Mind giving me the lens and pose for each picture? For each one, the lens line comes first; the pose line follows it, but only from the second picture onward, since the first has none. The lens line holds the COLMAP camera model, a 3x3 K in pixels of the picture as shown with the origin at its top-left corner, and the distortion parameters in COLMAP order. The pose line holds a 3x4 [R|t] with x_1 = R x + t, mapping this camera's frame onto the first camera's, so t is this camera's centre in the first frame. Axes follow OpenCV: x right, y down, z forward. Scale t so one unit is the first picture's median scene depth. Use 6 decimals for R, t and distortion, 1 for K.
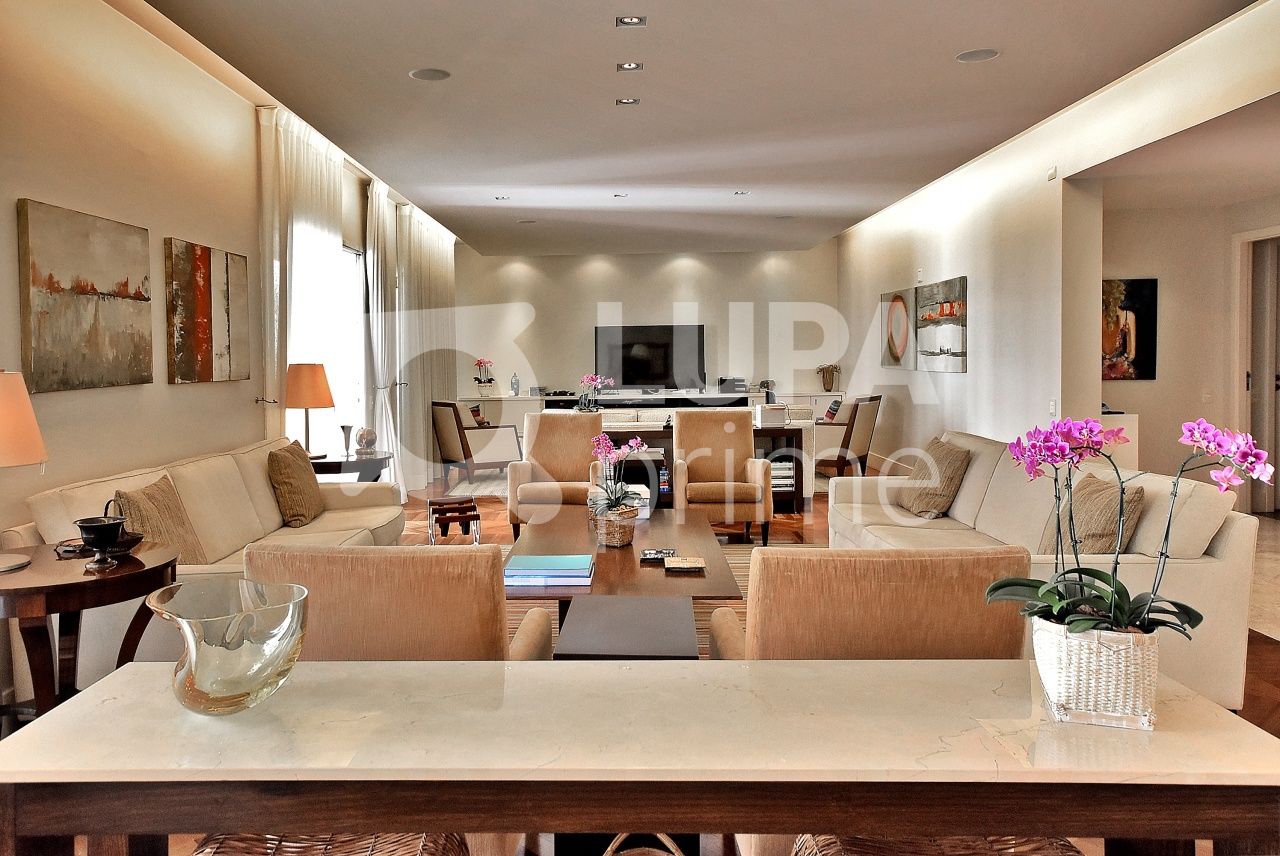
lens RADIAL K [[981.2, 0, 593.6], [0, 981.2, 390.3], [0, 0, 1]] dist [0.042178, 0.000864]
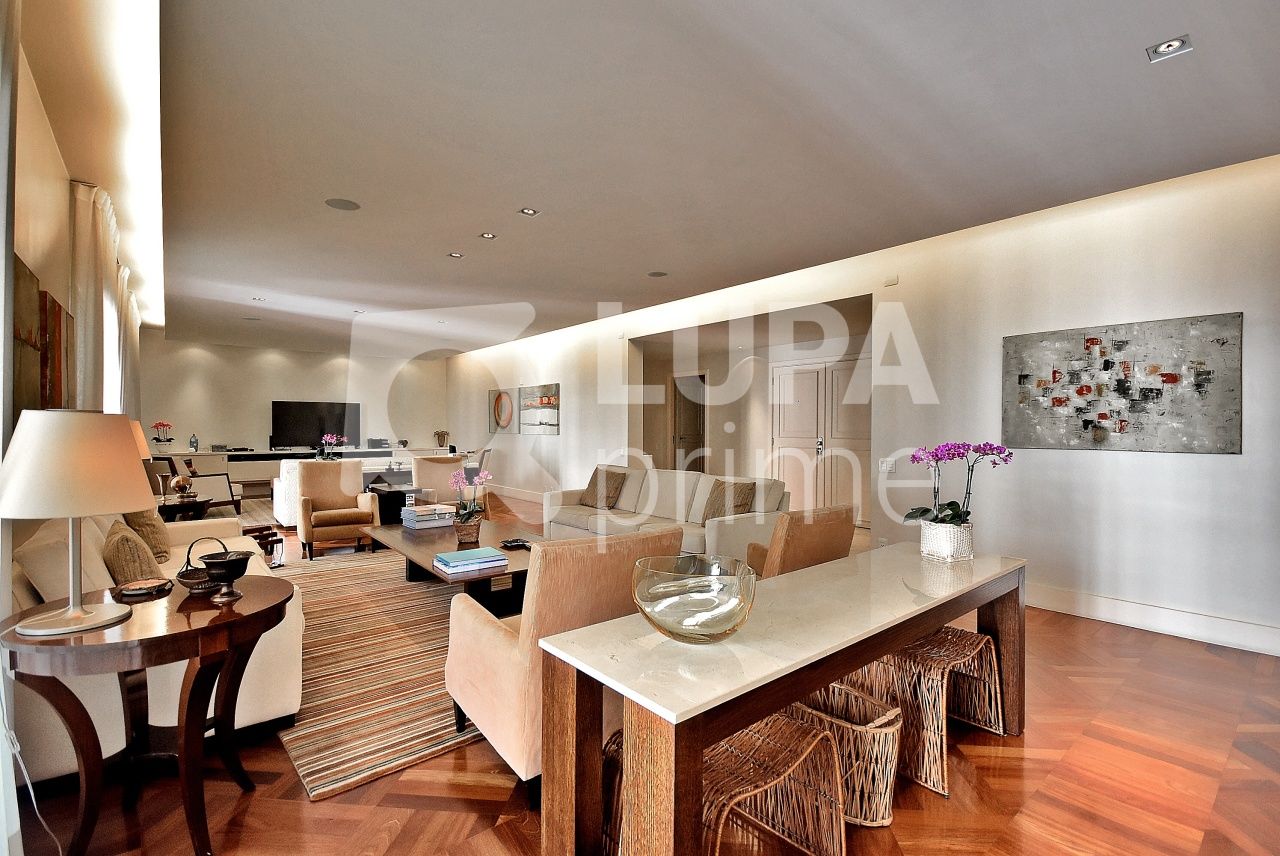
lens RADIAL K [[558.5, 0, 673.6], [0, 558.5, 431.2], [0, 0, 1]] dist [-0.002535, -0.011167]
pose [[0.727937, 0.012952, 0.685522, -0.185267], [0.008484, 0.999575, -0.027894, 0.006411], [-0.685592, 0.026121, 0.727517, 0.080483]]
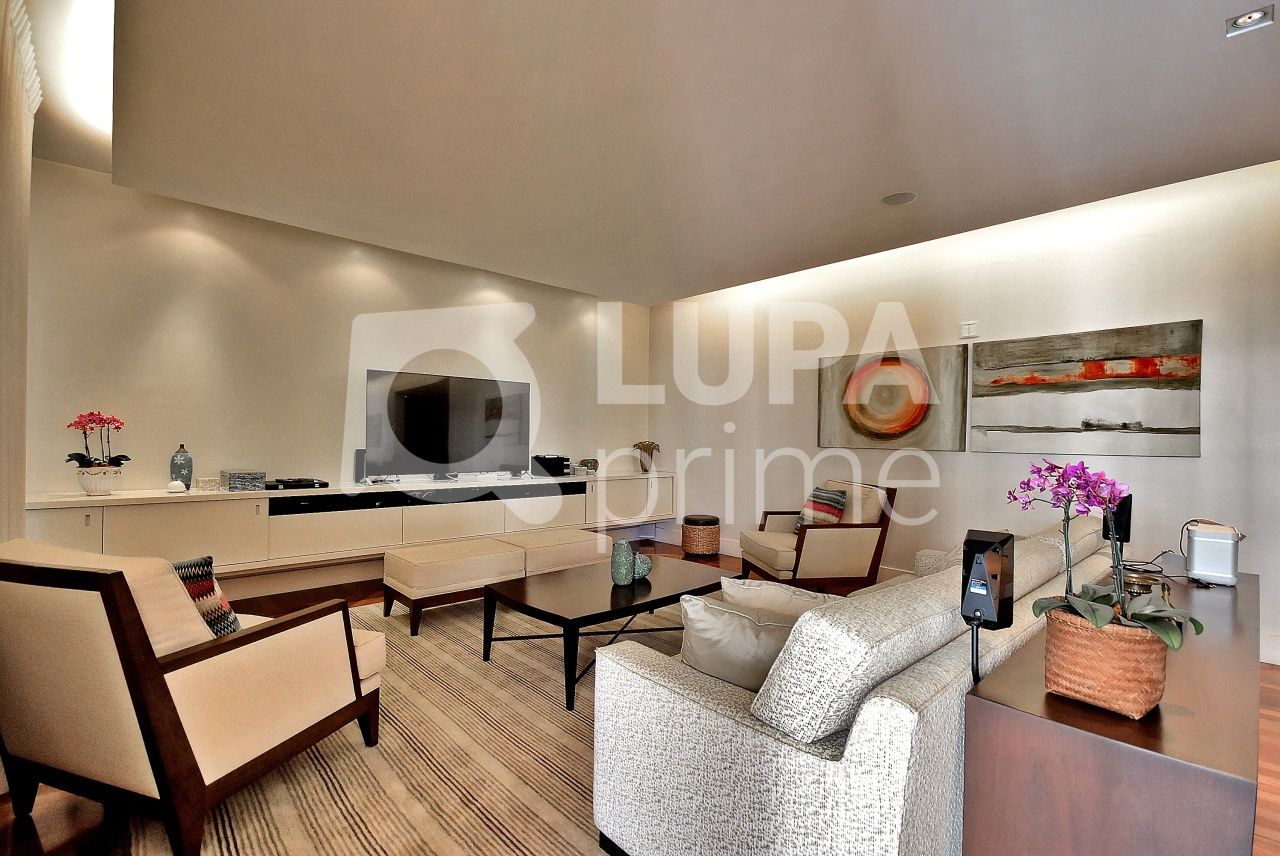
lens RADIAL K [[562.3, 0, 641.0], [0, 562.3, 433.0], [0, 0, 1]] dist [-0.000044, -0.000213]
pose [[0.712442, 0.031305, 0.701033, -0.177236], [-0.000301, 0.999018, -0.044306, -0.016838], [-0.701731, 0.031354, 0.711752, 0.975573]]
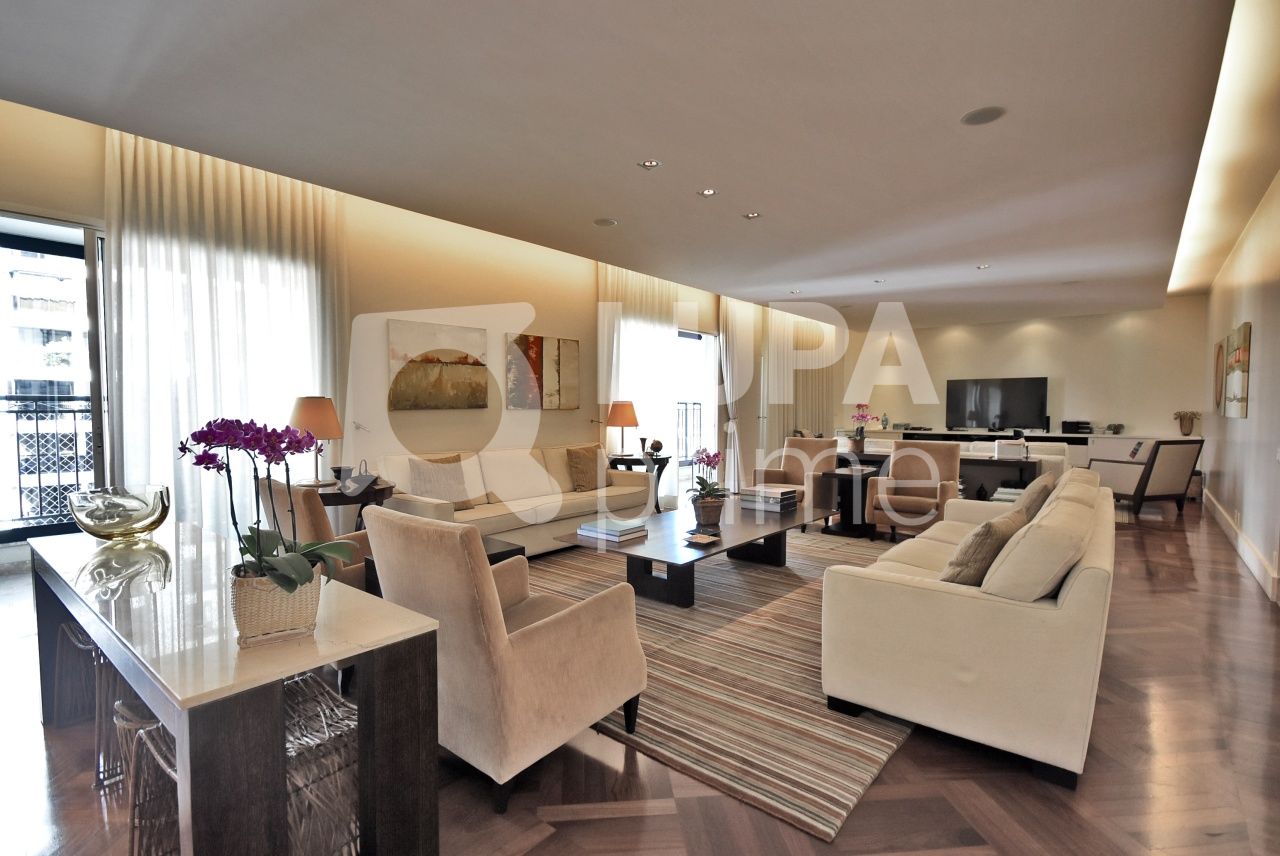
lens RADIAL K [[610.4, 0, 636.4], [0, 610.4, 432.9], [0, 0, 1]] dist [0.003702, 0.000177]
pose [[0.784142, 0.038574, -0.619381, 0.274755], [-0.031103, 0.999255, 0.022856, 0.002543], [0.619801, 0.001342, 0.784758, 0.122825]]
